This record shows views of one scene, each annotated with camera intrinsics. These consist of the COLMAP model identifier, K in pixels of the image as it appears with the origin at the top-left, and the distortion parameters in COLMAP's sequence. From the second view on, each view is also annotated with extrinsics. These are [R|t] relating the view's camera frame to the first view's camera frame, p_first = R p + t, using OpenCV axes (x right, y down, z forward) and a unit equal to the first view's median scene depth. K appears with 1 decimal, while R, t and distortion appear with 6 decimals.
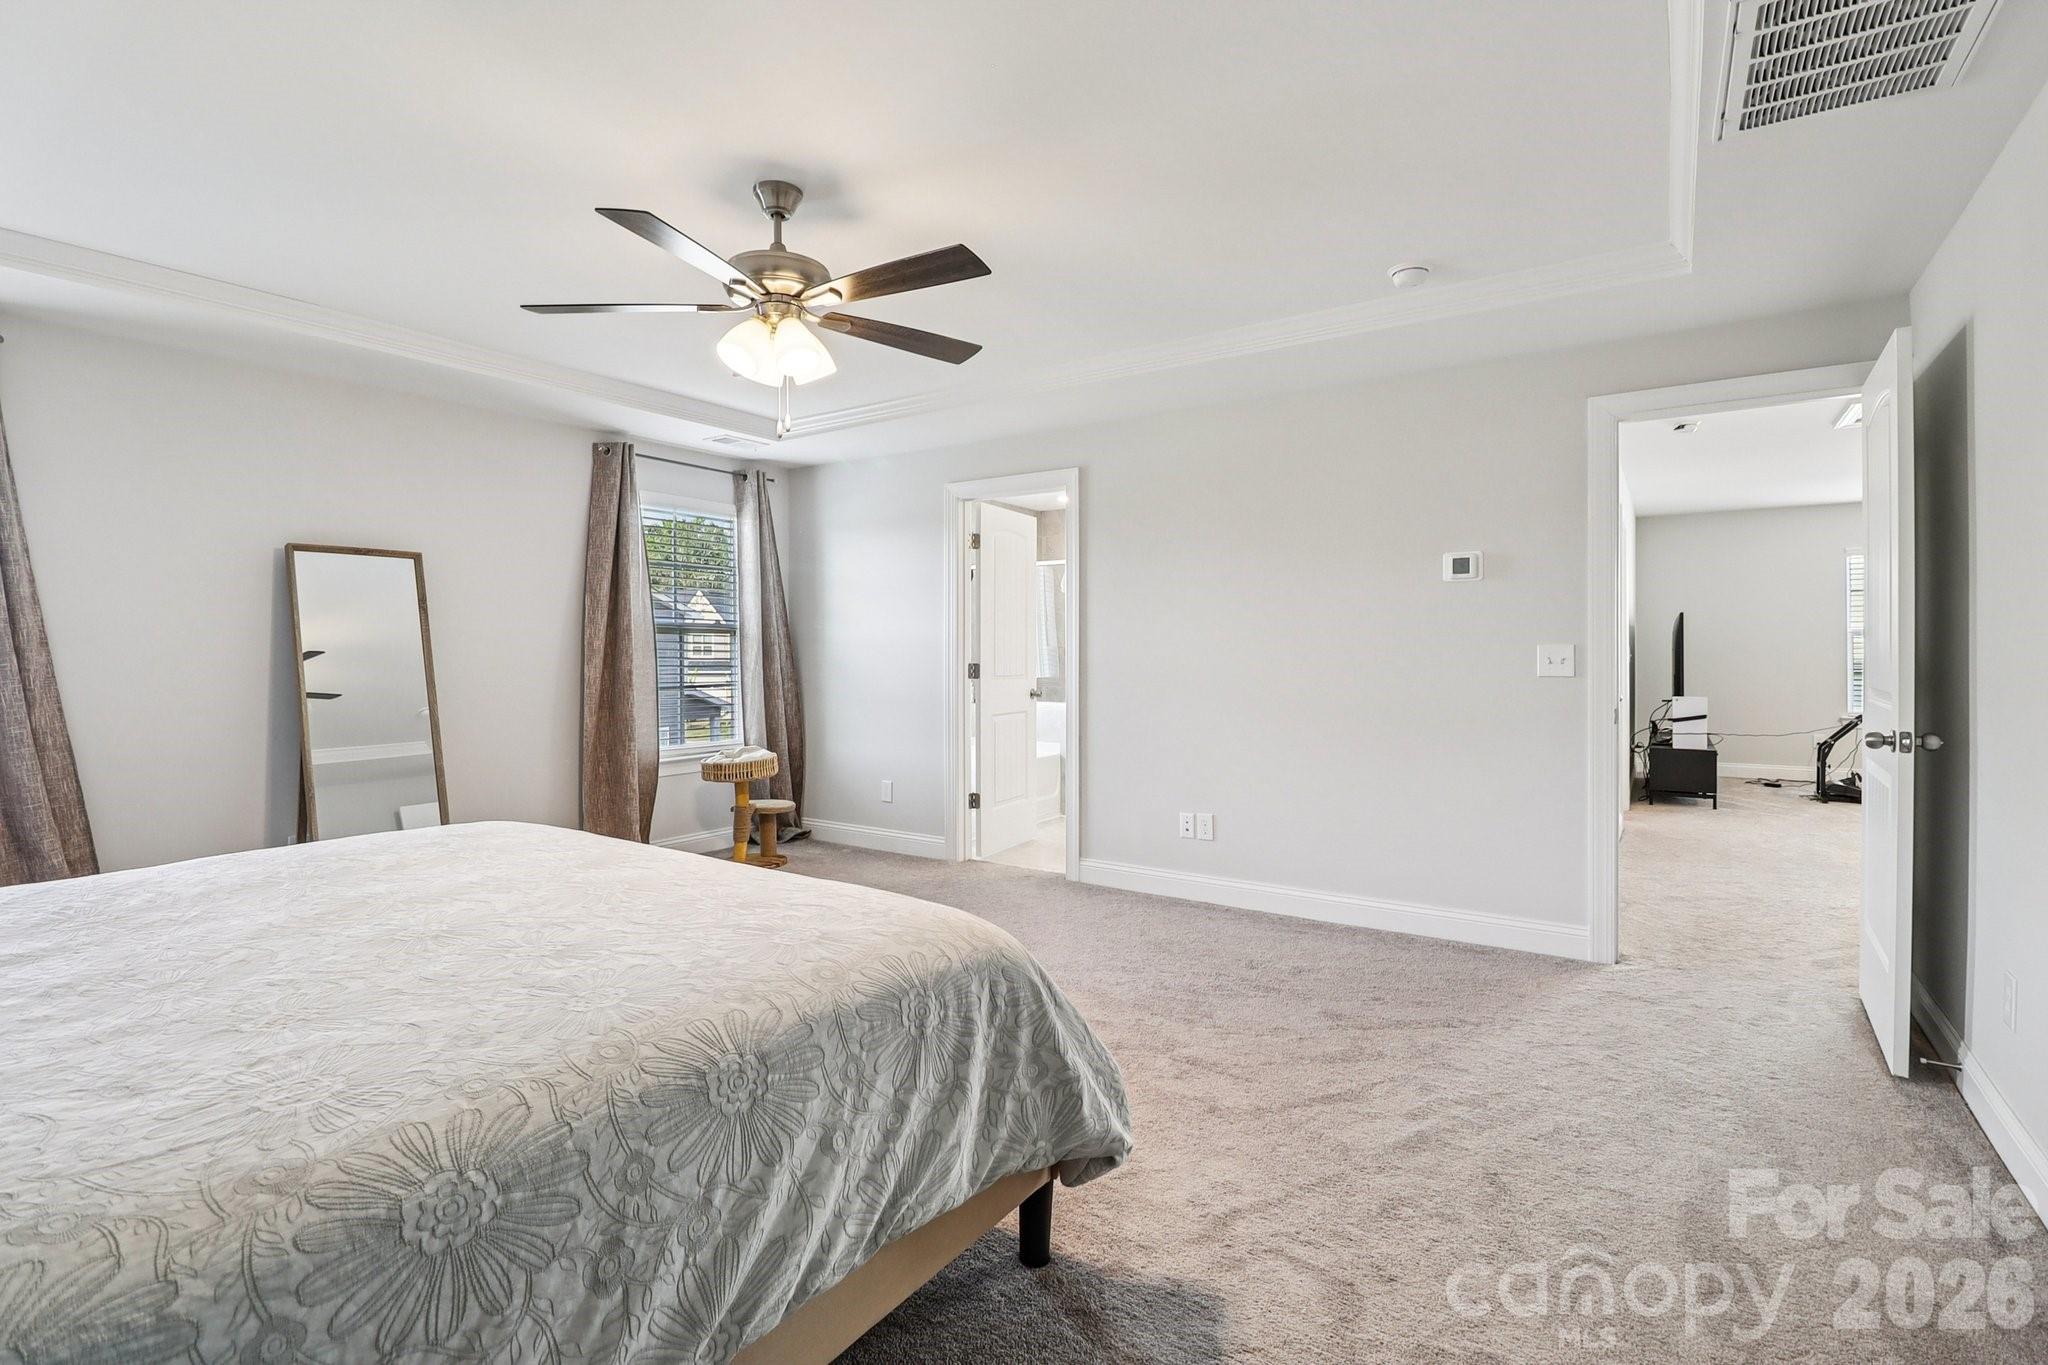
lens RADIAL K [[939.7, 0, 1027.4], [0, 939.7, 670.9], [0, 0, 1]] dist [-0.002710, -0.010298]
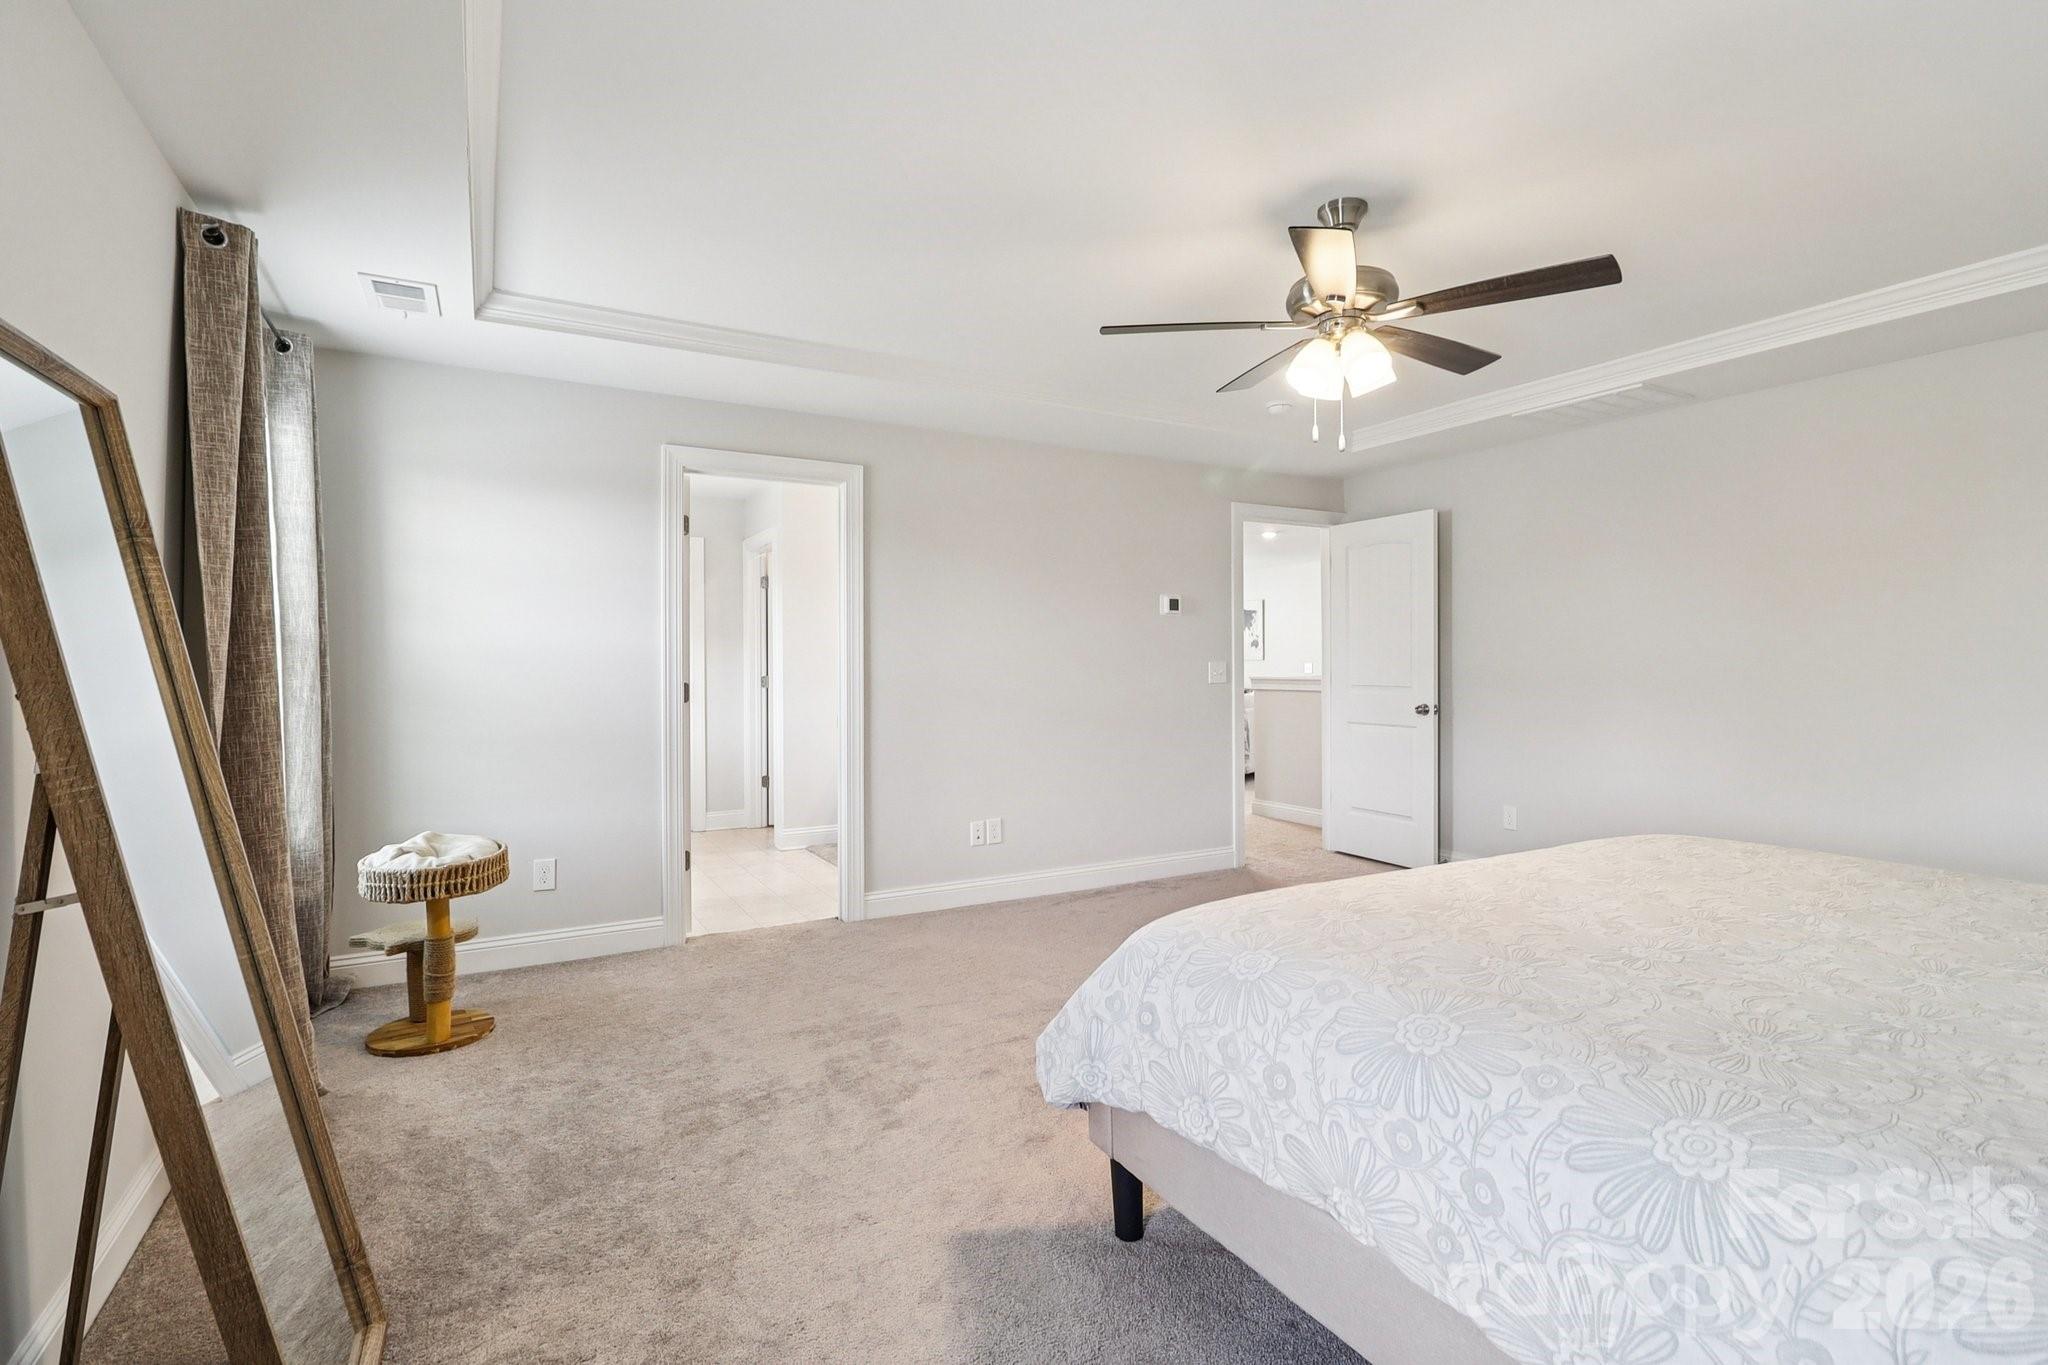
lens RADIAL K [[939.7, 0, 1013.5], [0, 939.7, 672.3], [0, 0, 1]] dist [-0.002710, -0.010298]
pose [[0.454025, -0.009603, 0.890937, -0.749149], [0.019213, 0.999815, 0.000986, -0.014830], [-0.890782, 0.016670, 0.454126, 0.492487]]
